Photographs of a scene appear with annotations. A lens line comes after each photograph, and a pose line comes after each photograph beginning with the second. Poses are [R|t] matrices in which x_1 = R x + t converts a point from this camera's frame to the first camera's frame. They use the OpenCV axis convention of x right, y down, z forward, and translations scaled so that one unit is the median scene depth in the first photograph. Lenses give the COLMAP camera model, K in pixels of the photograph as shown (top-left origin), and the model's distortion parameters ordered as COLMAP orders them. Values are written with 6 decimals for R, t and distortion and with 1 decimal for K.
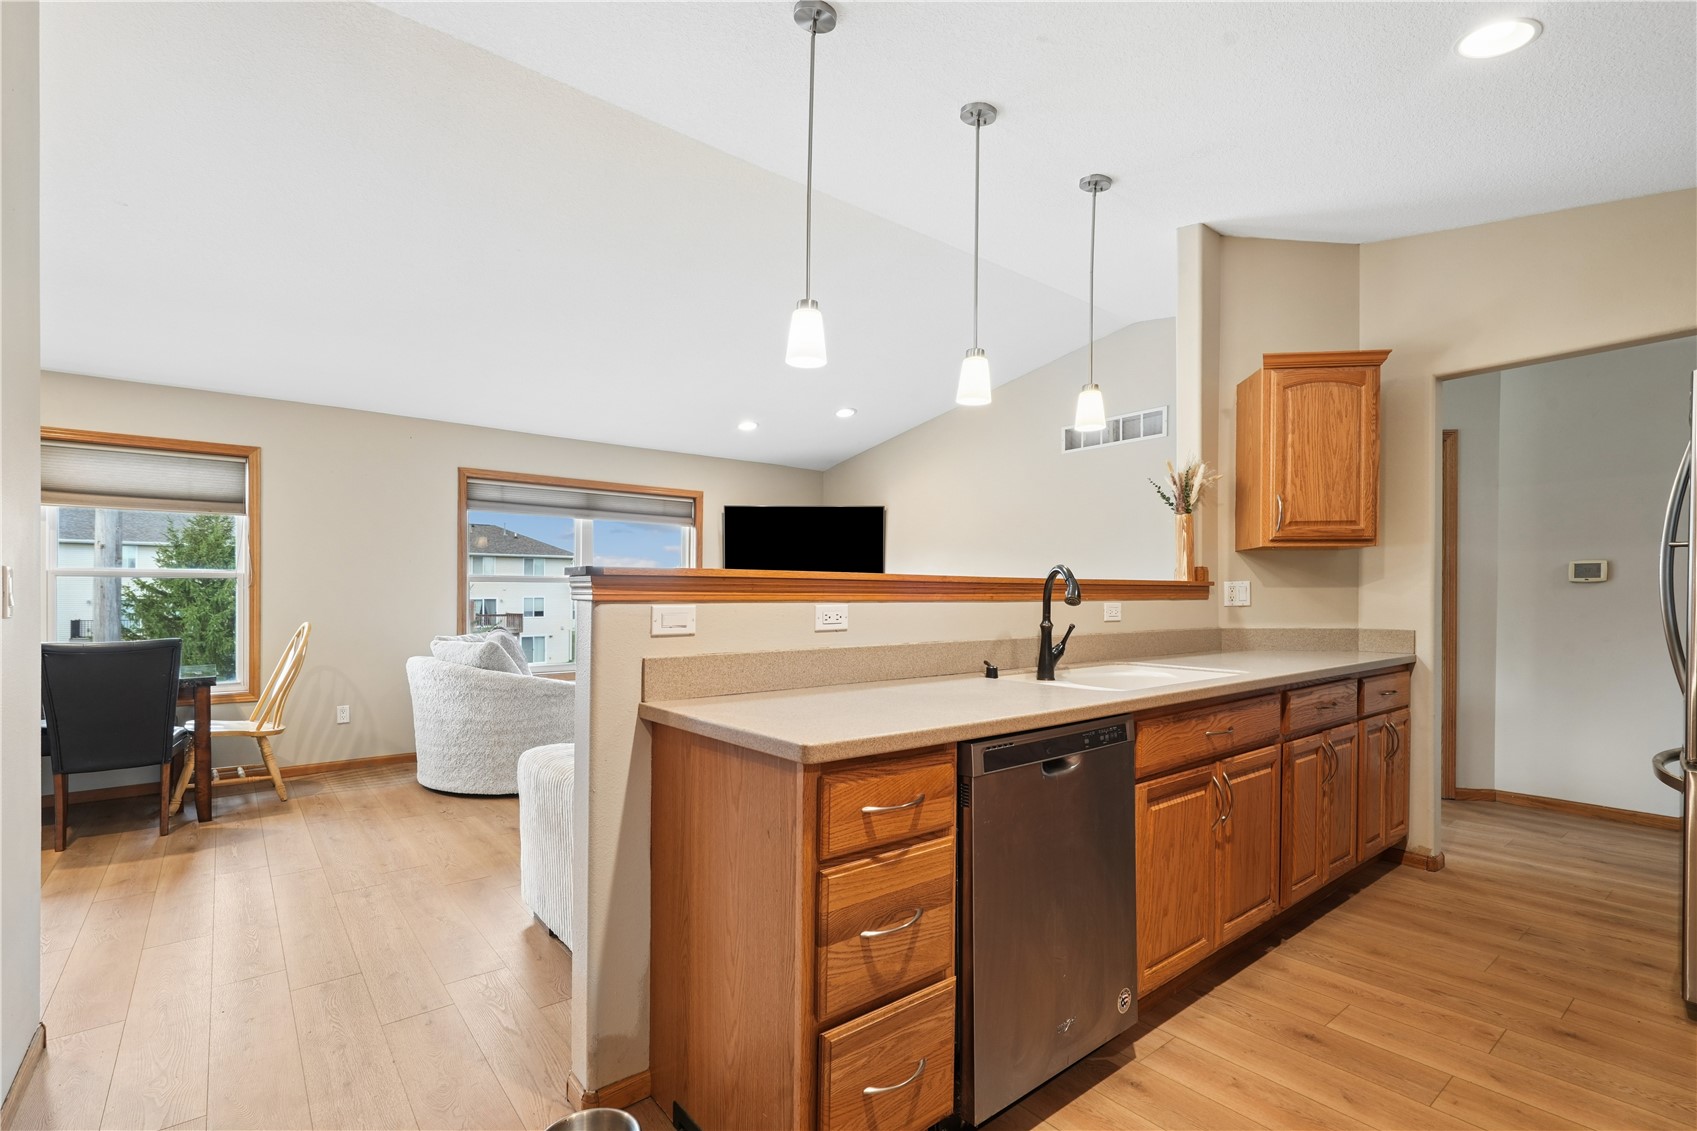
lens RADIAL K [[789.7, 0, 847.4], [0, 789.7, 594.9], [0, 0, 1]] dist [-0.001224, -0.000157]
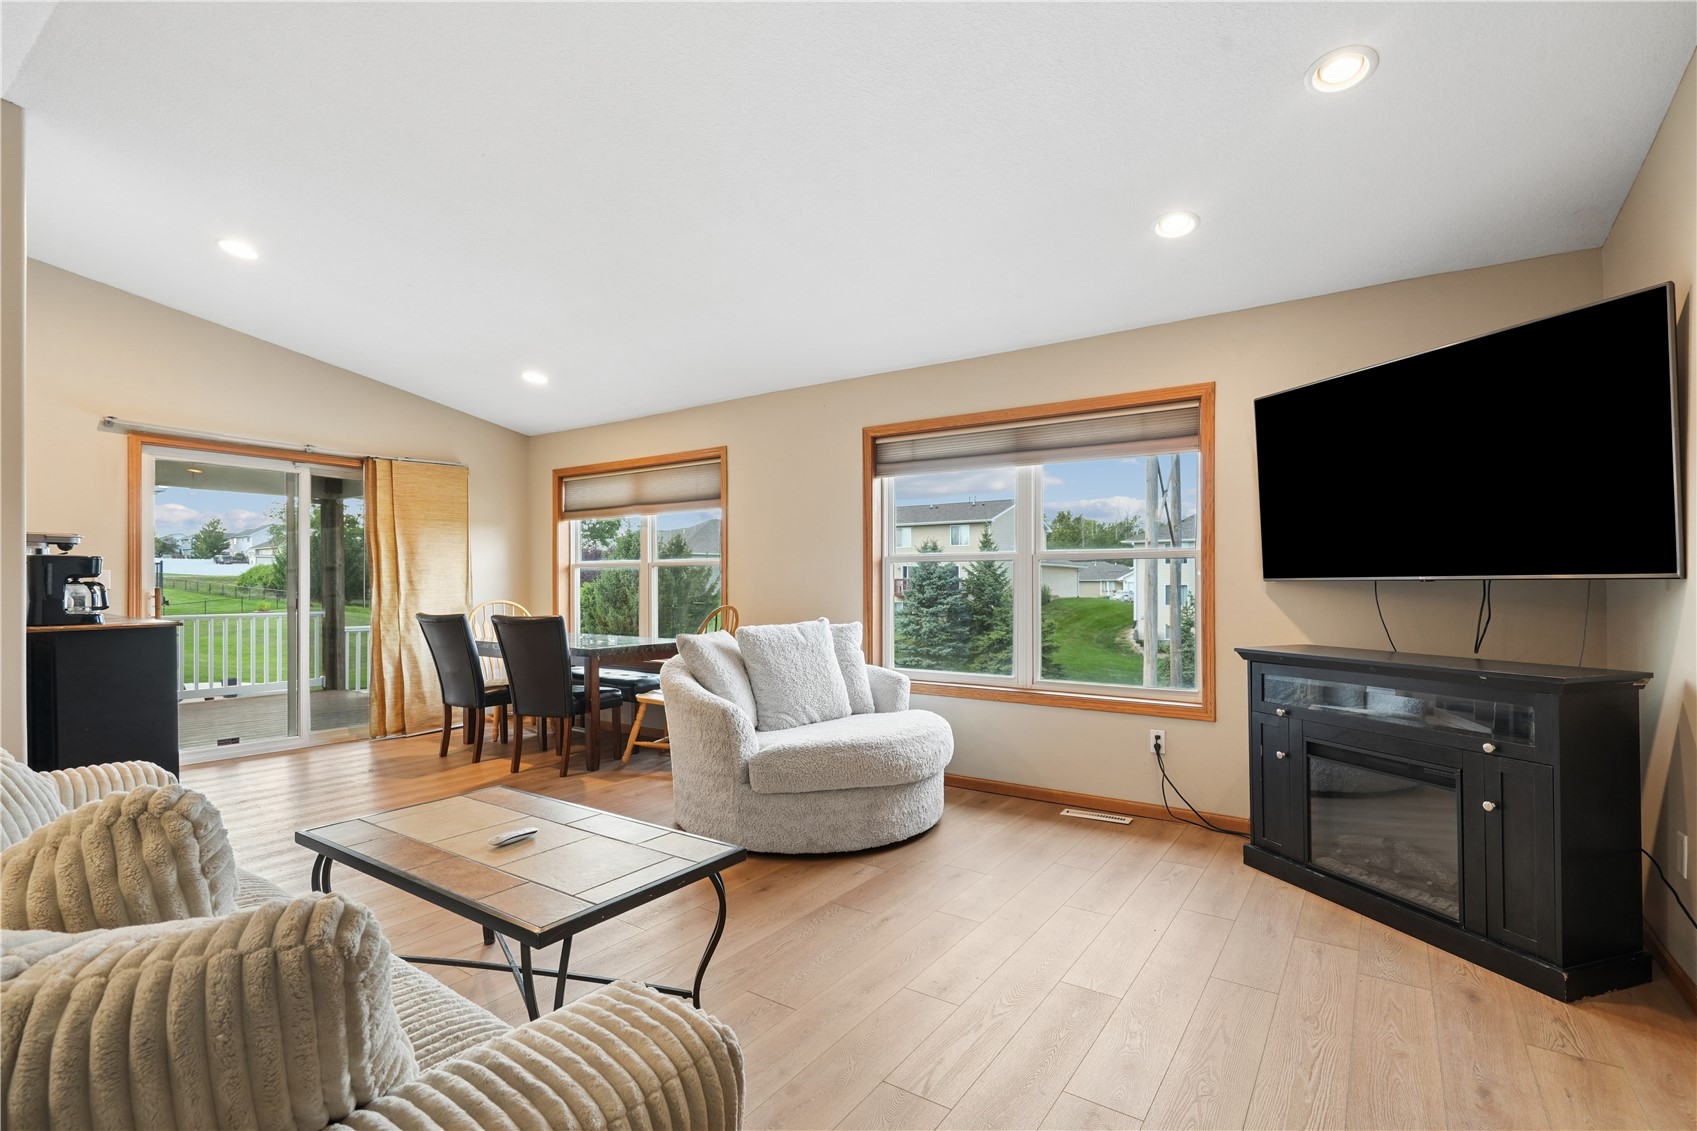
lens RADIAL K [[779.7, 0, 849.3], [0, 779.7, 584.0], [0, 0, 1]] dist [-0.004966, -0.000325]
pose [[0.285290, -0.001556, -0.958440, 0.321335], [0.005609, 0.999984, 0.000046, 0.004962], [0.958425, -0.005389, 0.285294, 0.791983]]
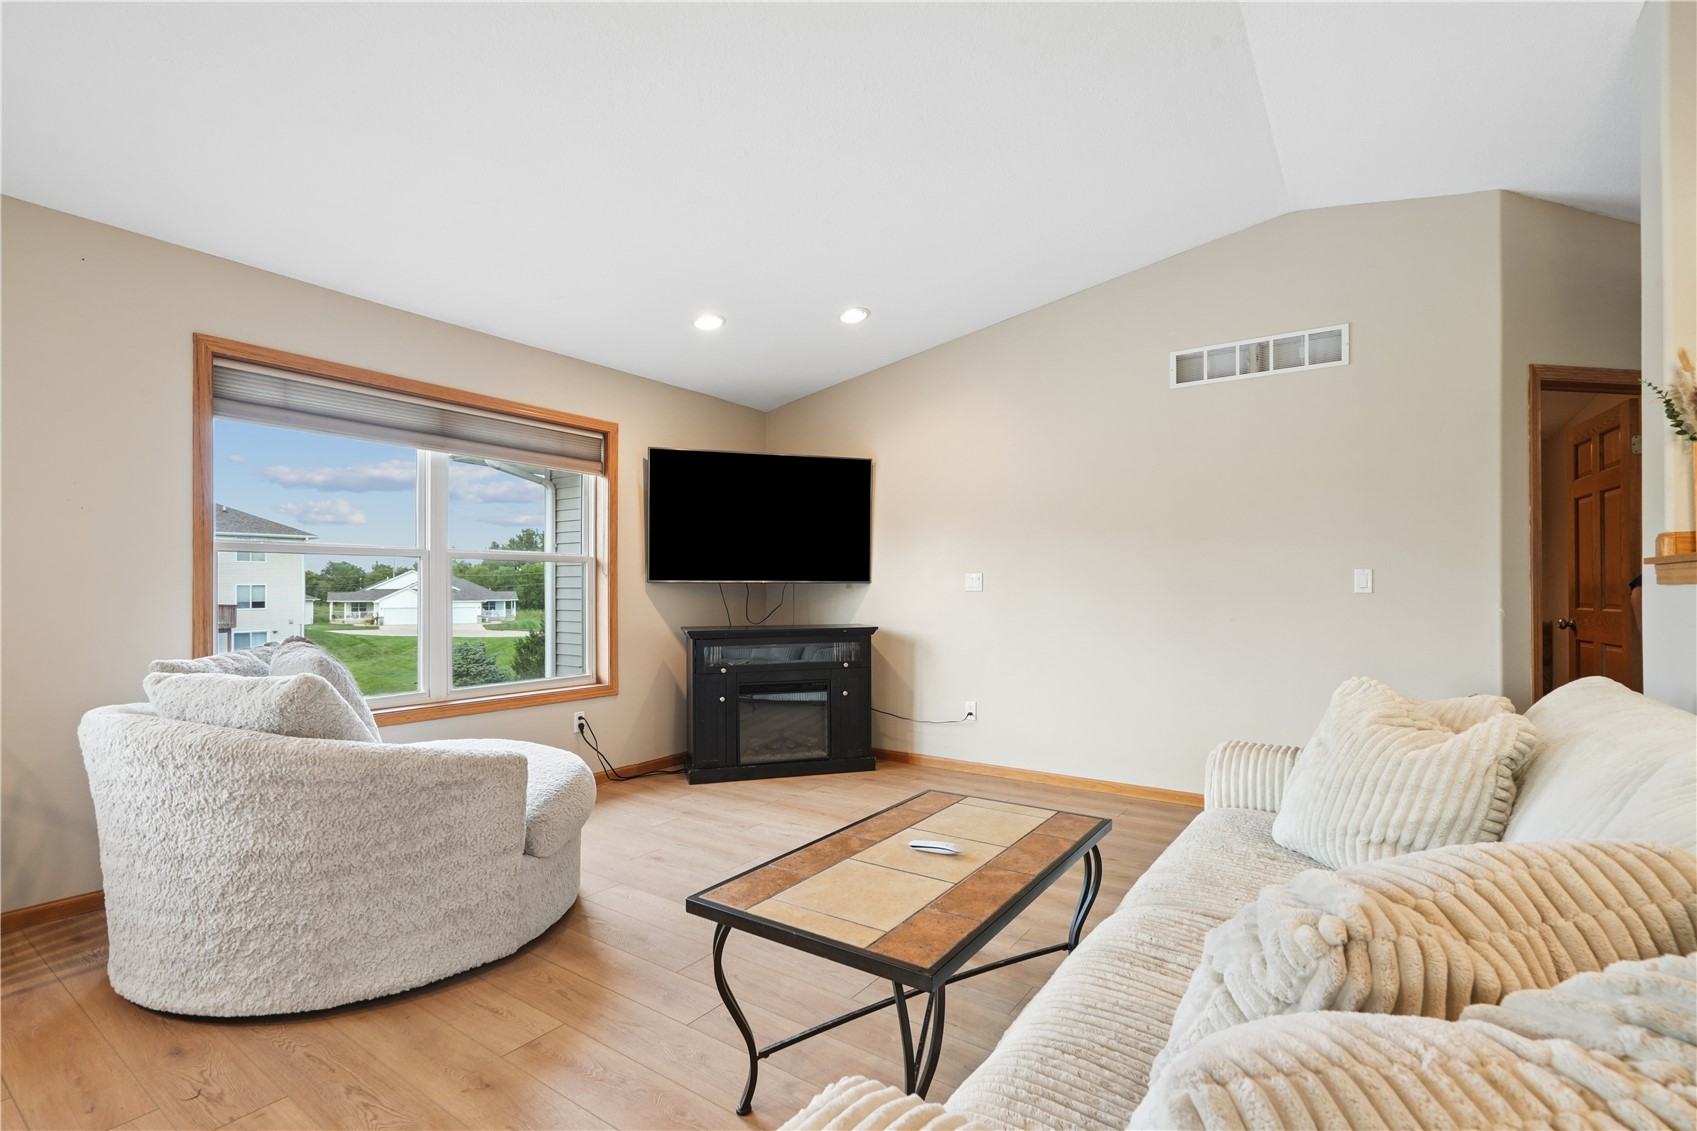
lens RADIAL K [[779.7, 0, 849.3], [0, 779.7, 584.0], [0, 0, 1]] dist [-0.004966, -0.000325]
pose [[0.958710, 0.000773, 0.284385, -0.235170], [-0.001214, 0.999998, 0.001375, 0.004240], [-0.284383, -0.001663, 0.958709, 0.403269]]
